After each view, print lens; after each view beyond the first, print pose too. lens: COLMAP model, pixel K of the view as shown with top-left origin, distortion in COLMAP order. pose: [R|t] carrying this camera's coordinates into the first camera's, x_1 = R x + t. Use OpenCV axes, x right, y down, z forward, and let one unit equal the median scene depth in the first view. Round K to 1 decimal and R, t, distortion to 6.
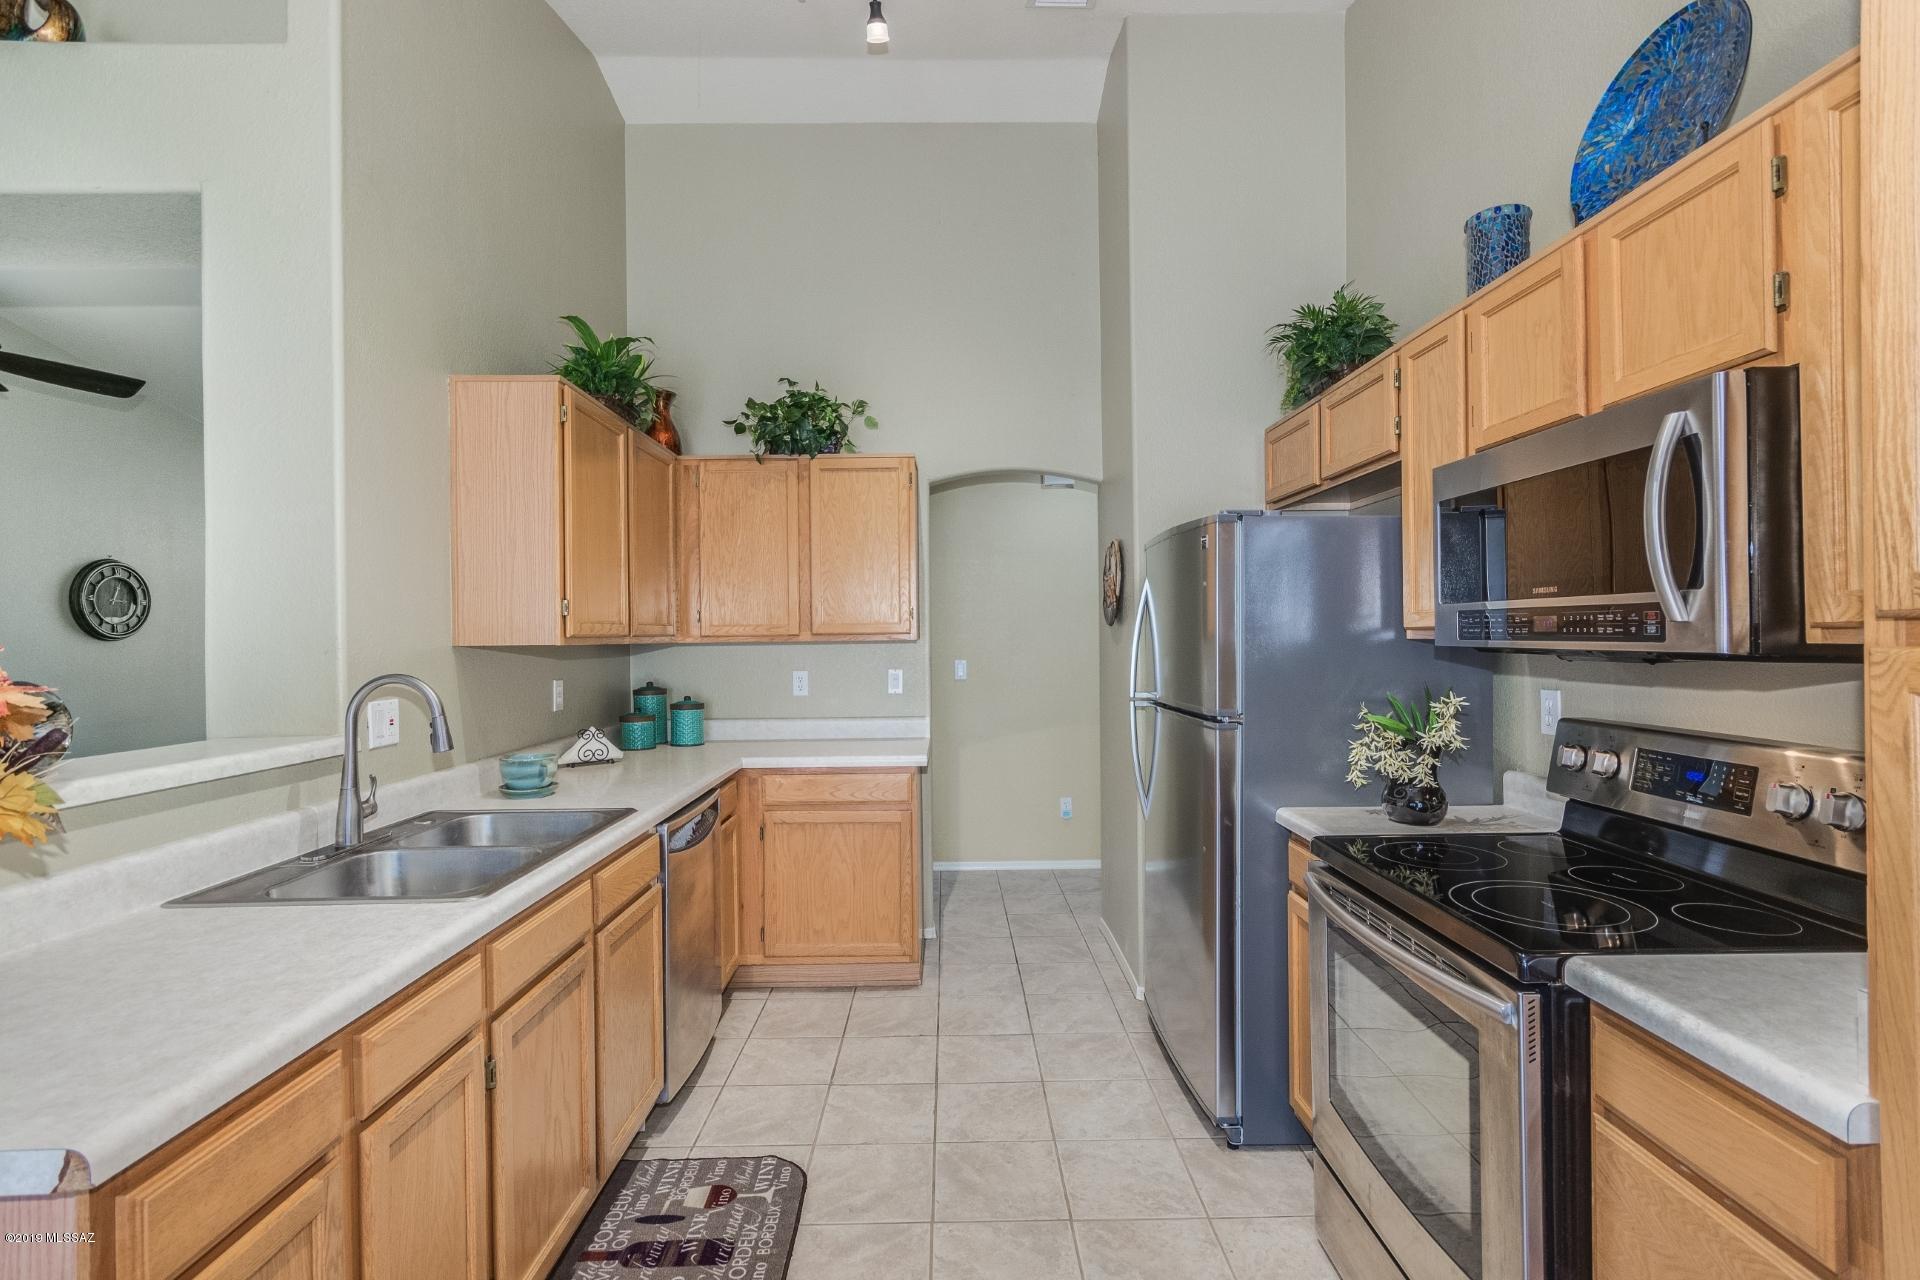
lens RADIAL K [[888.7, 0, 960.0], [0, 888.7, 640.0], [0, 0, 1]] dist [0.002523, 0.000438]
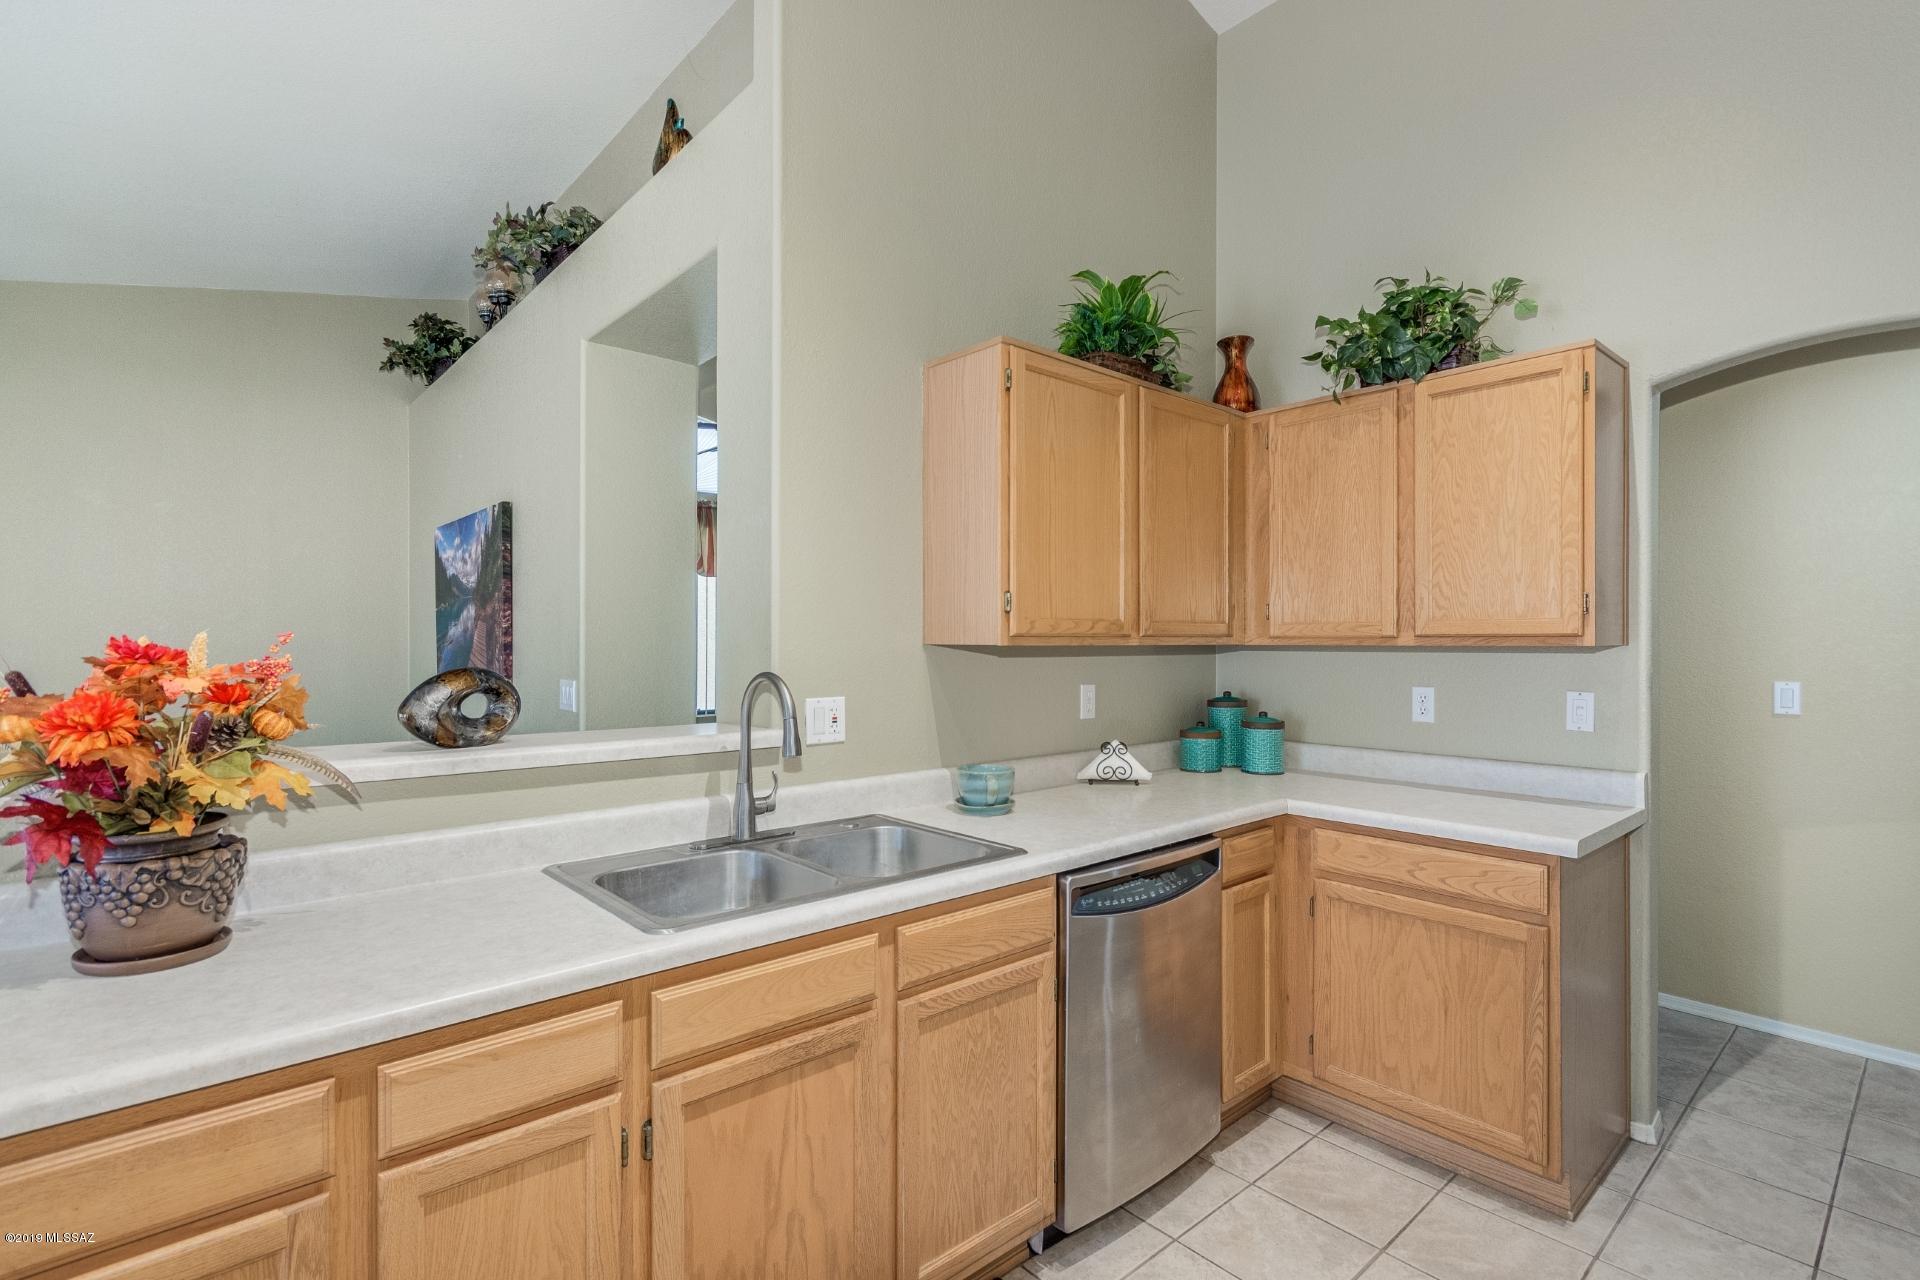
lens RADIAL K [[897.4, 0, 966.0], [0, 897.4, 643.0], [0, 0, 1]] dist [0.003134, 0.000573]
pose [[0.653783, 0.012583, -0.756577, 0.149675], [-0.011028, 0.999914, 0.007100, -0.001925], [0.756602, 0.003701, 0.653866, 0.304735]]
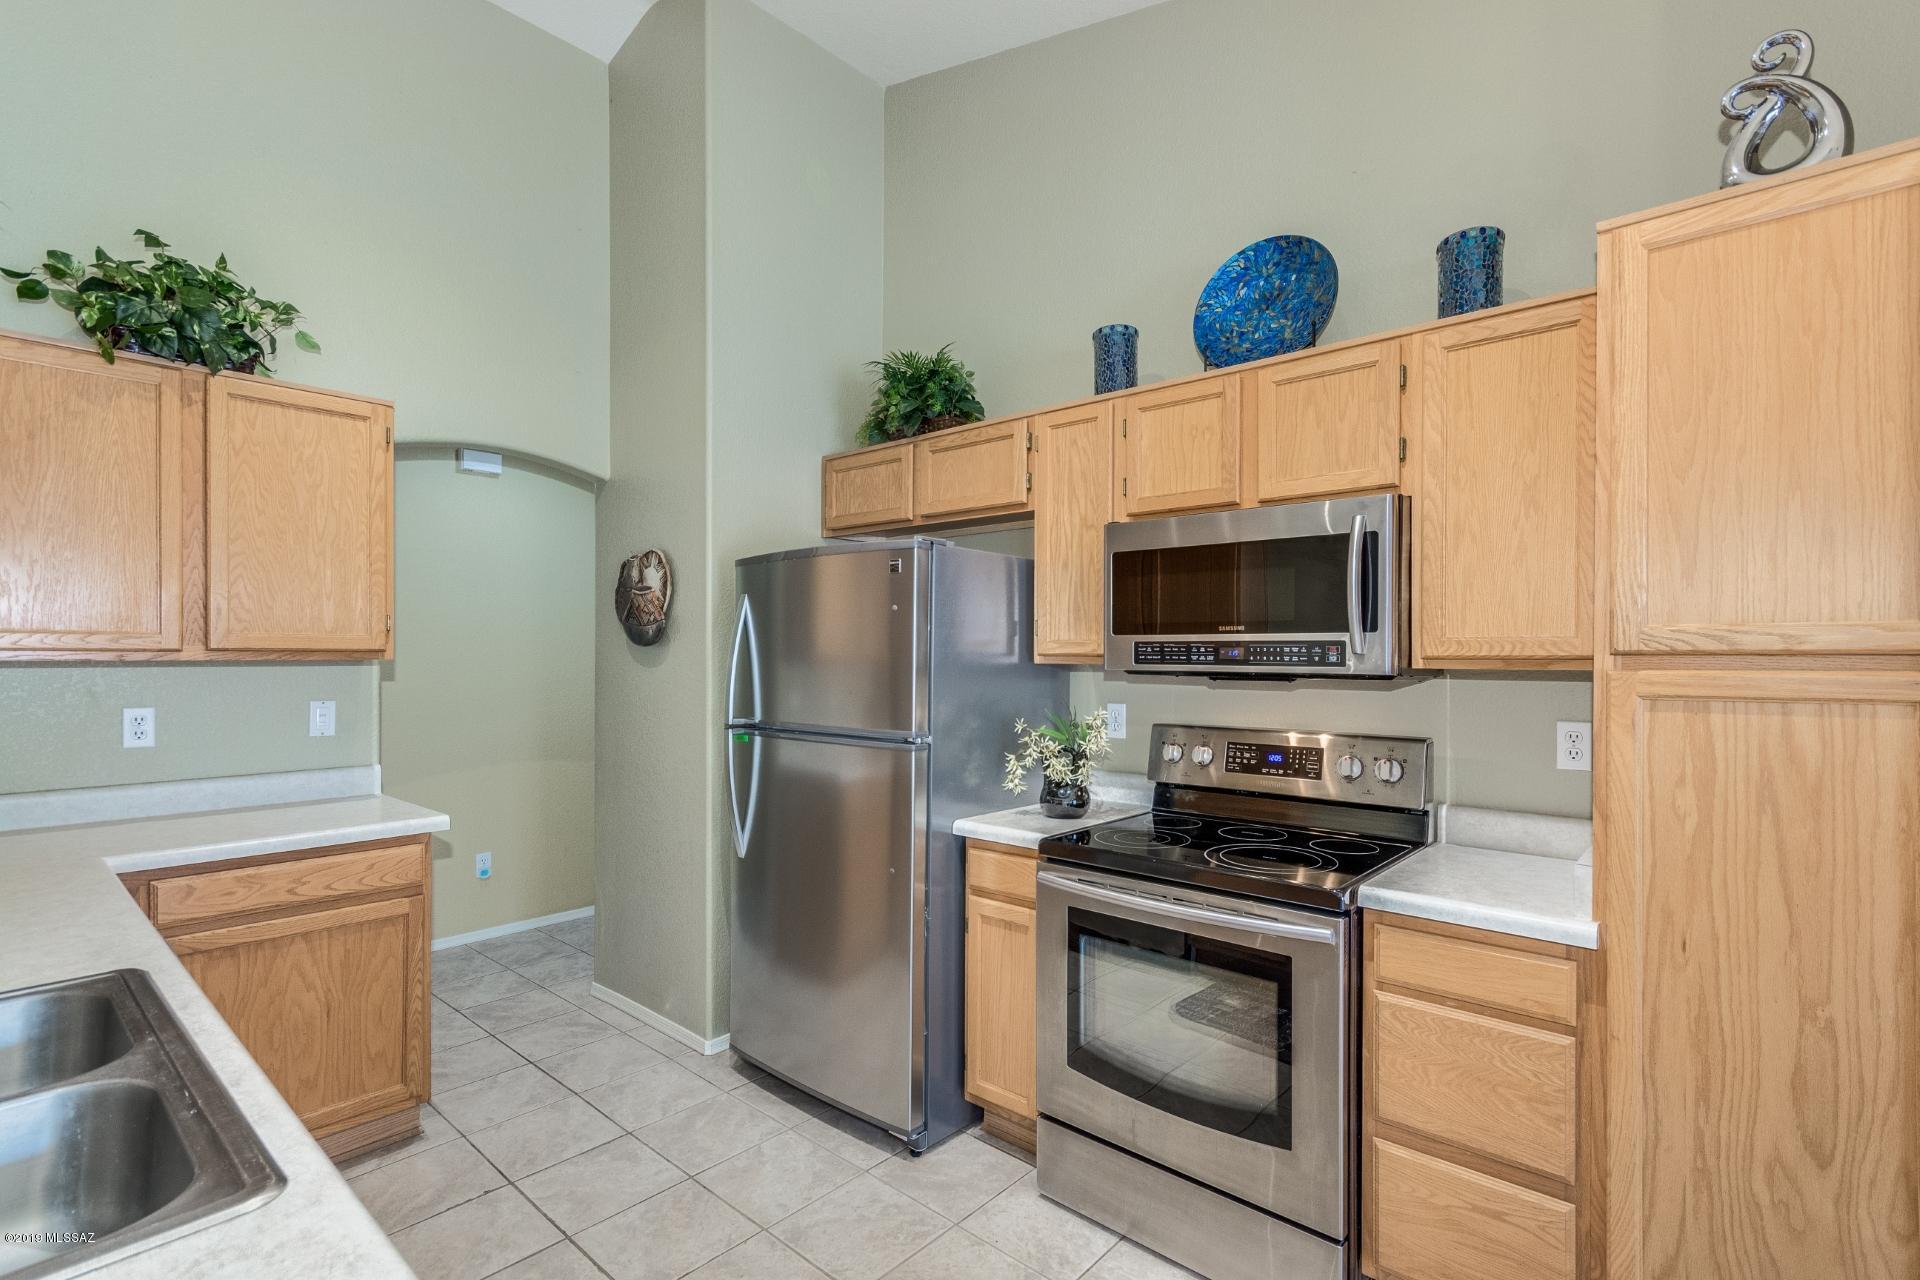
lens RADIAL K [[894.2, 0, 959.9], [0, 894.2, 662.3], [0, 0, 1]] dist [0.001255, -0.000141]
pose [[0.676490, 0.007110, 0.736418, -0.303399], [-0.006804, 0.999971, -0.003403, 0.001628], [-0.736421, -0.002708, 0.676518, 0.186836]]
